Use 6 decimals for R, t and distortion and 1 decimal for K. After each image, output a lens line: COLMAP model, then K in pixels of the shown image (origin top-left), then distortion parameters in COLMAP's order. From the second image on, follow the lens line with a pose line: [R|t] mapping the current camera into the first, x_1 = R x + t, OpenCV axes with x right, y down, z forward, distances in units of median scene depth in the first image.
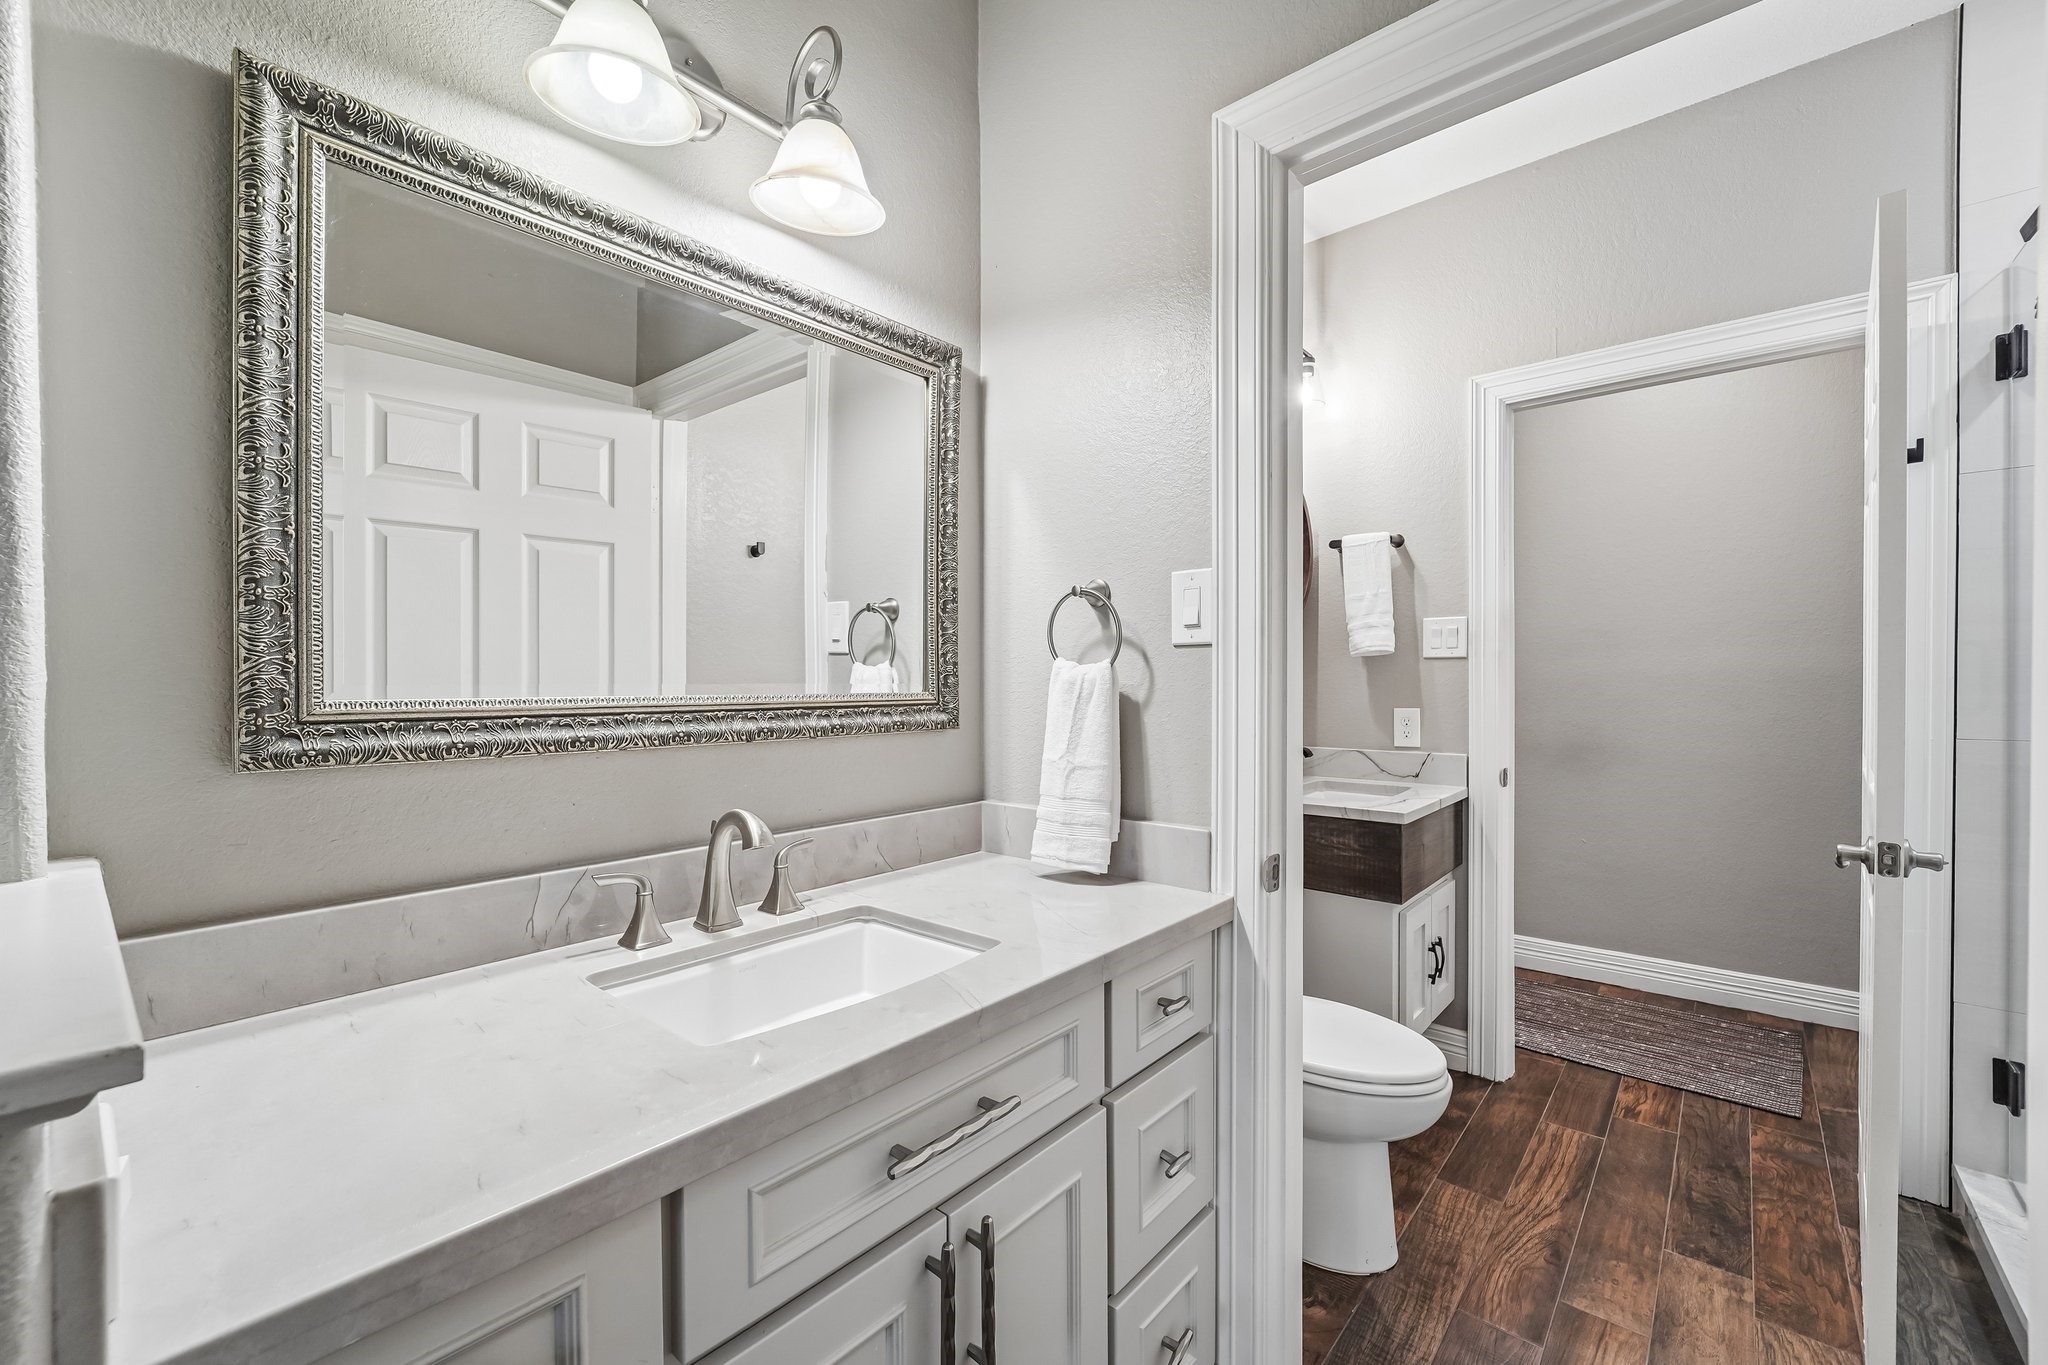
lens RADIAL K [[775.2, 0, 953.8], [0, 775.2, 689.3], [0, 0, 1]] dist [-0.000438, -0.004942]
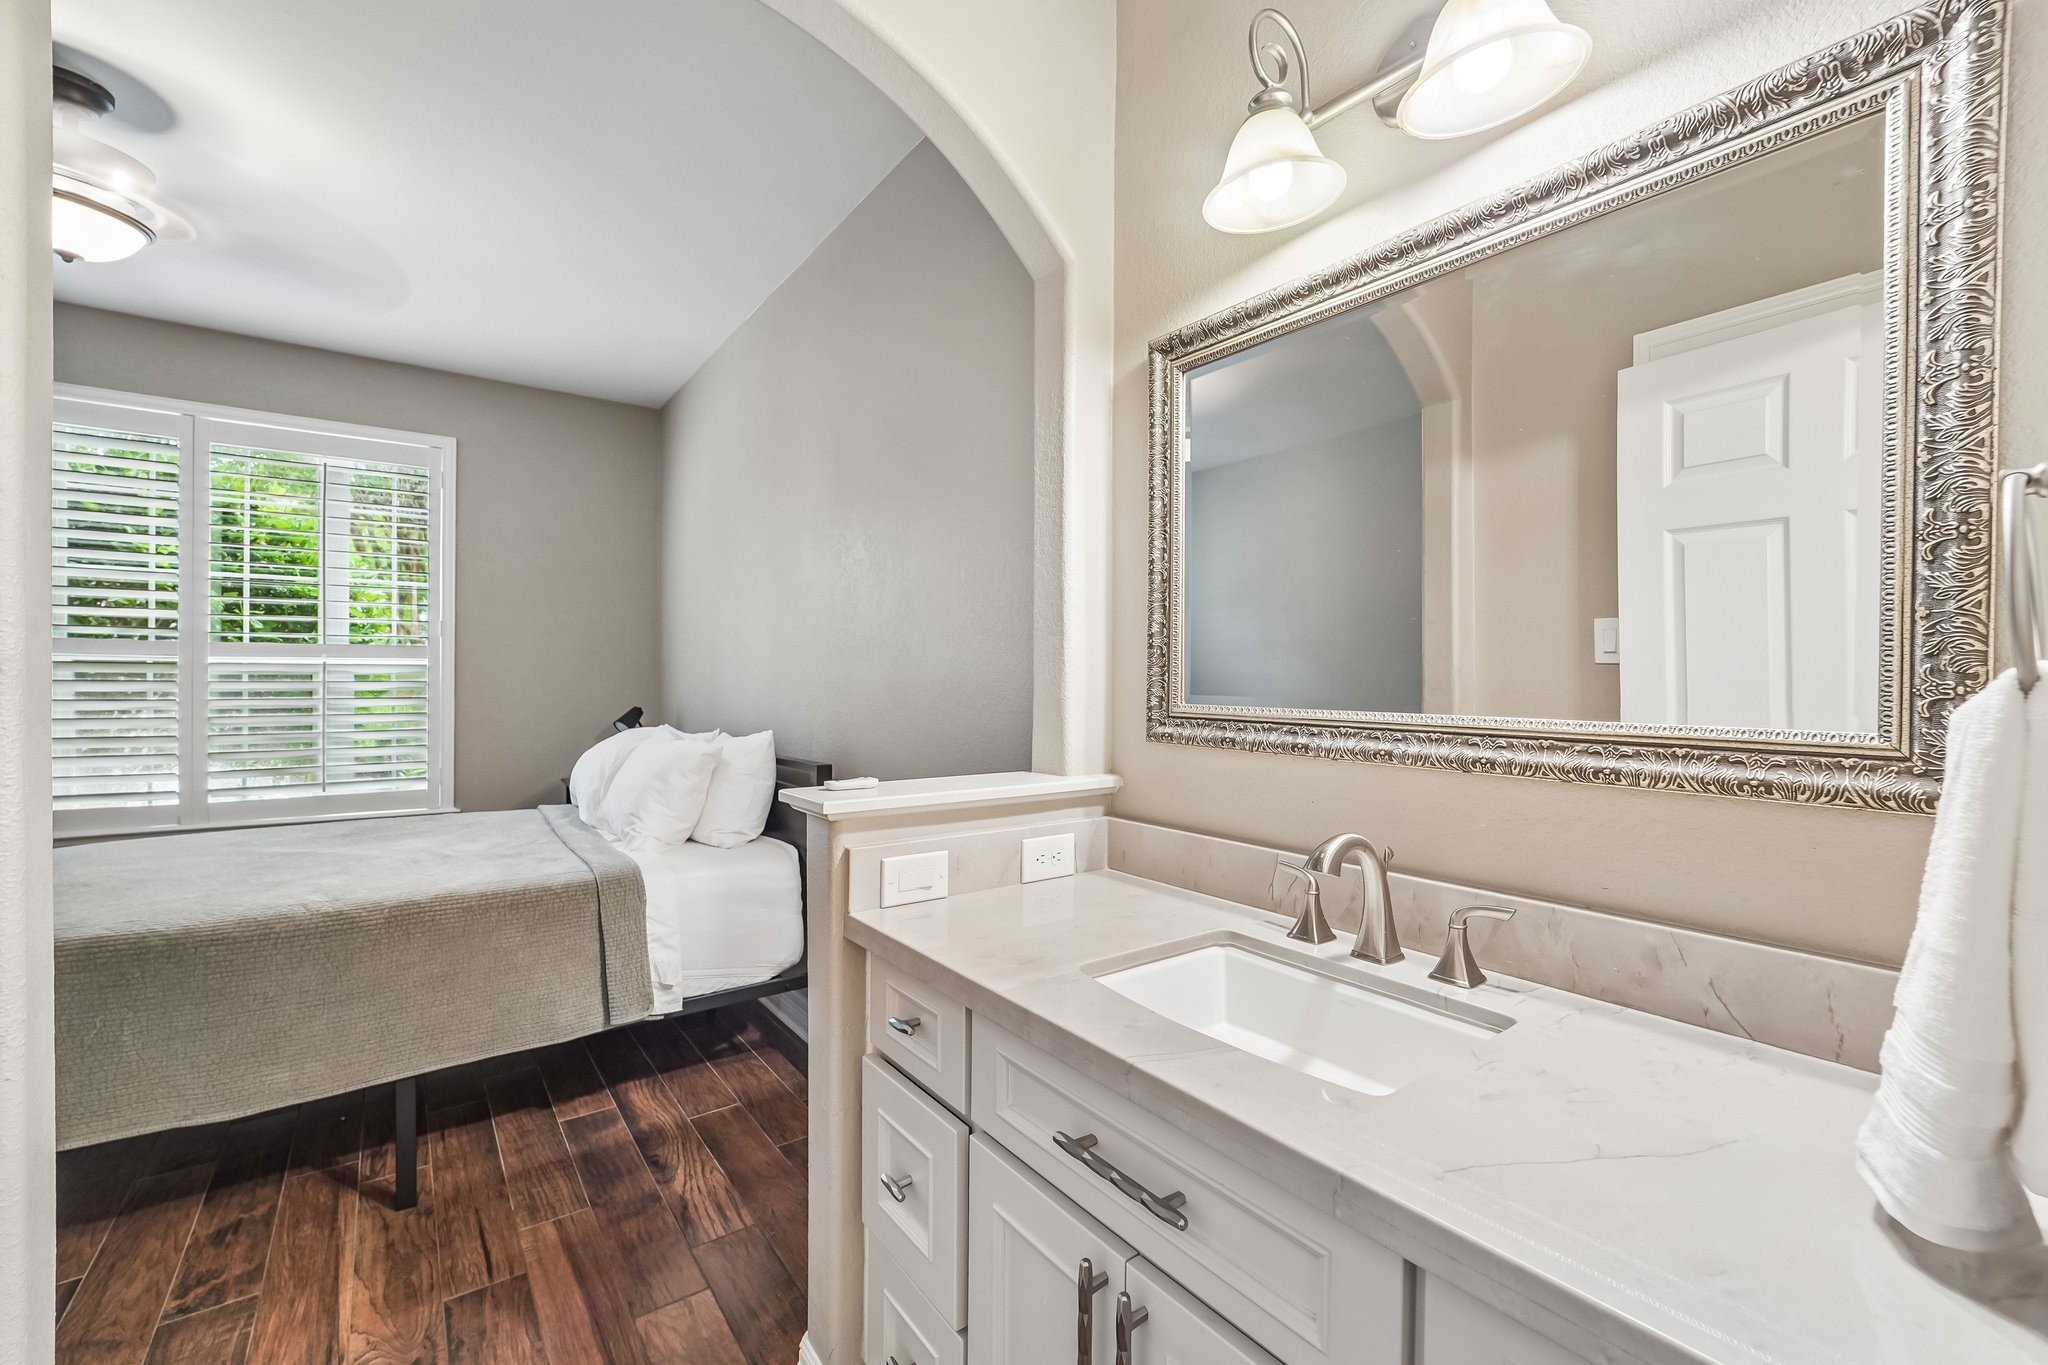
lens RADIAL K [[775.2, 0, 953.8], [0, 775.2, 689.3], [0, 0, 1]] dist [-0.000438, -0.004942]
pose [[-0.152667, 0.002196, -0.988275, 0.496450], [-0.034068, 0.999392, 0.007483, -0.007084], [0.987690, 0.034811, -0.152499, 0.446265]]
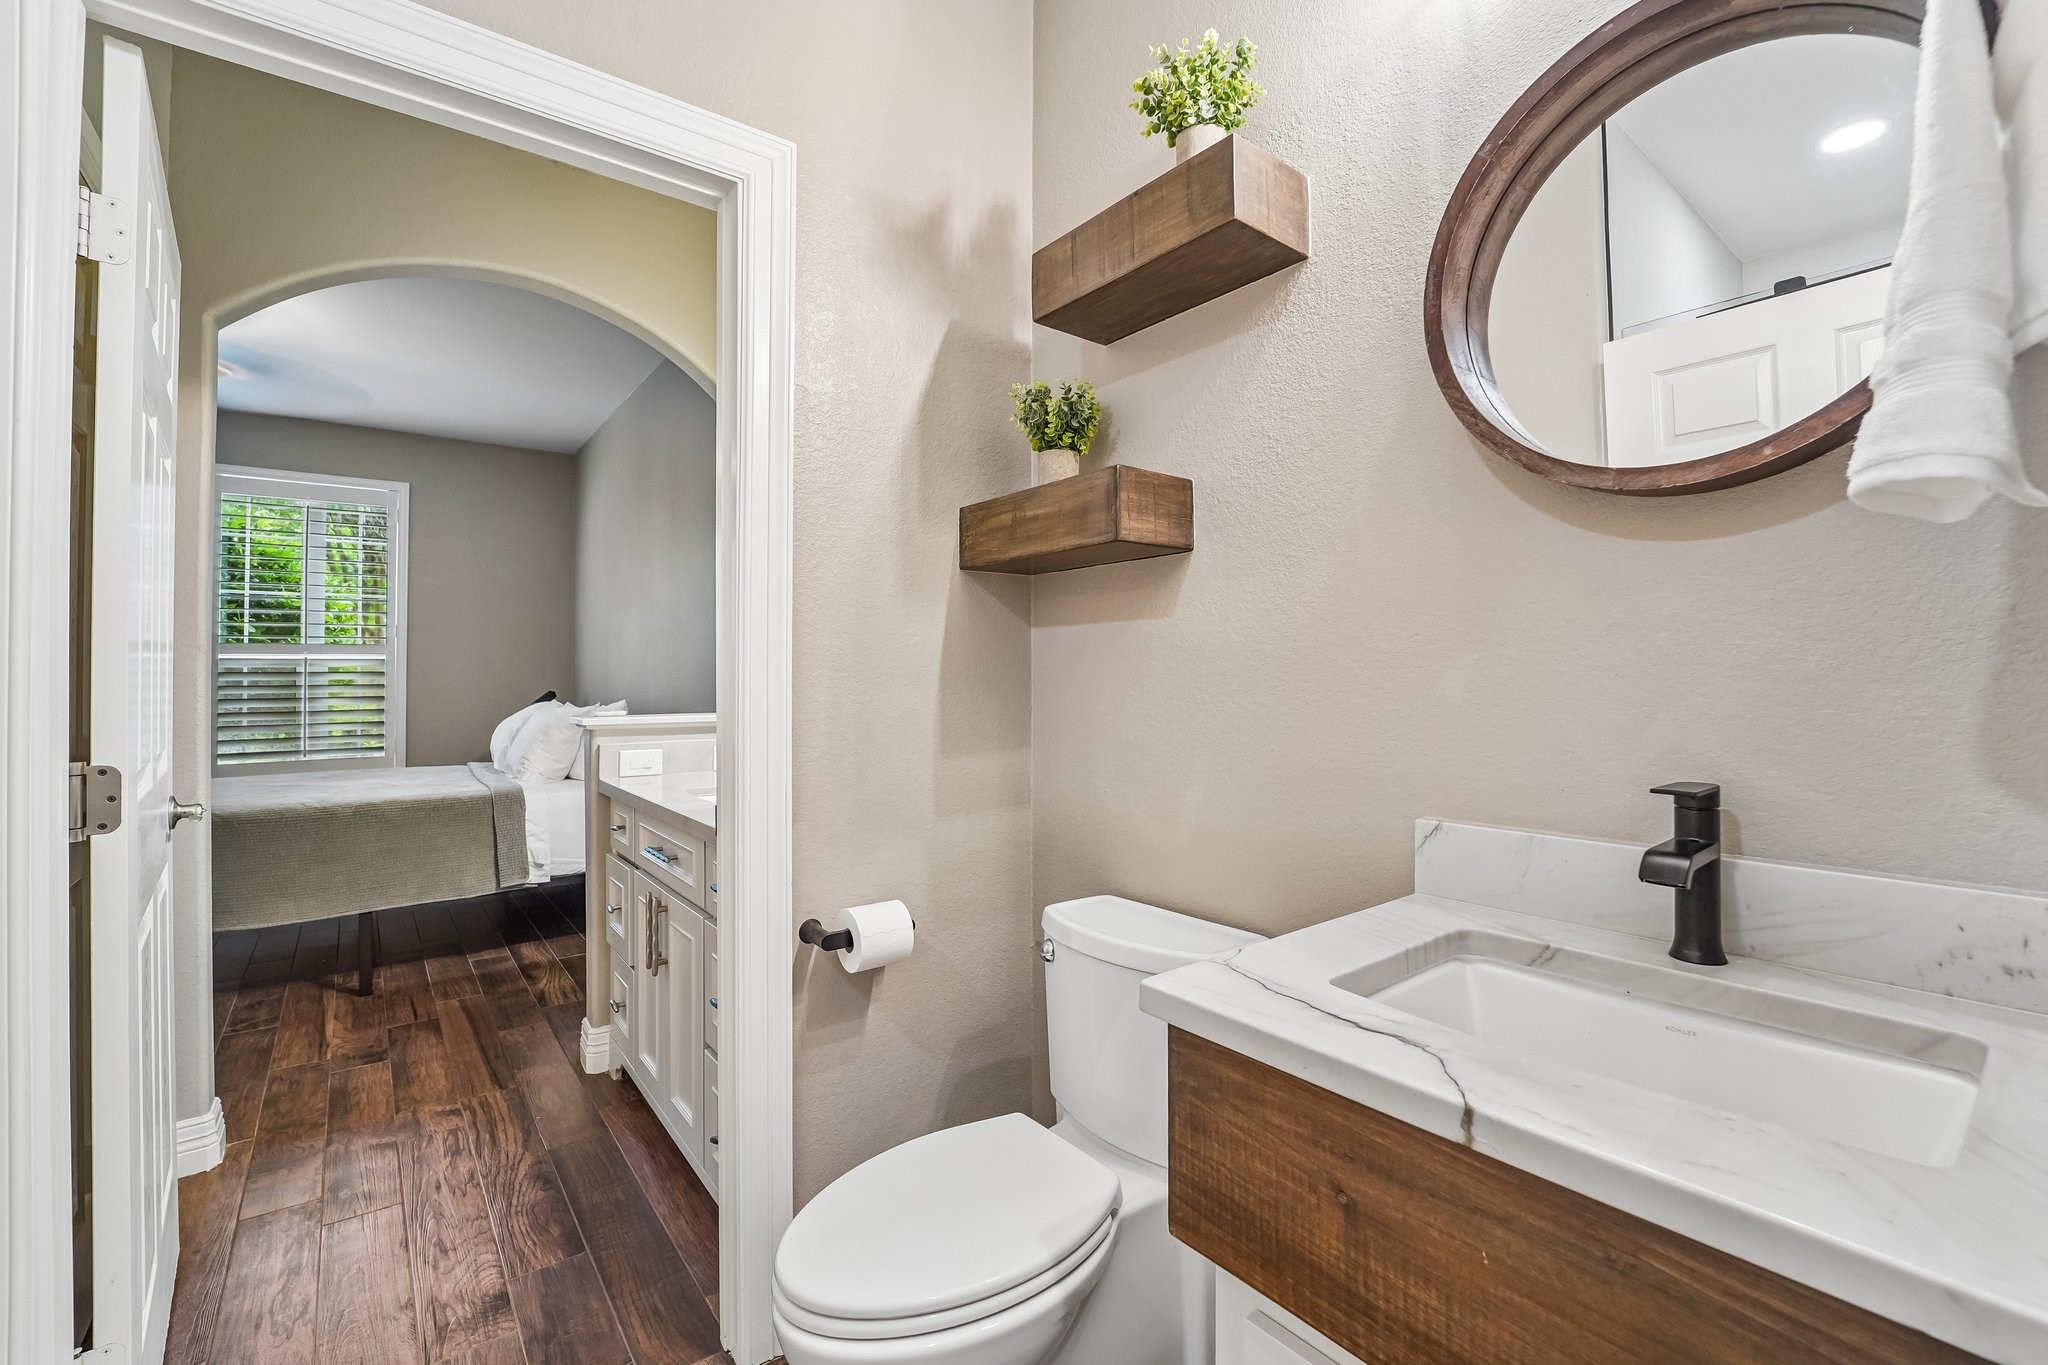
lens RADIAL K [[860.3, 0, 1024.0], [0, 860.3, 682.5], [0, 0, 1]] dist [-0.000422, -0.018225]
pose [[-0.118165, -0.013303, -0.992905, 0.979505], [-0.025941, 0.999610, -0.010305, 0.021710], [0.992655, 0.024539, -0.118464, 0.926393]]
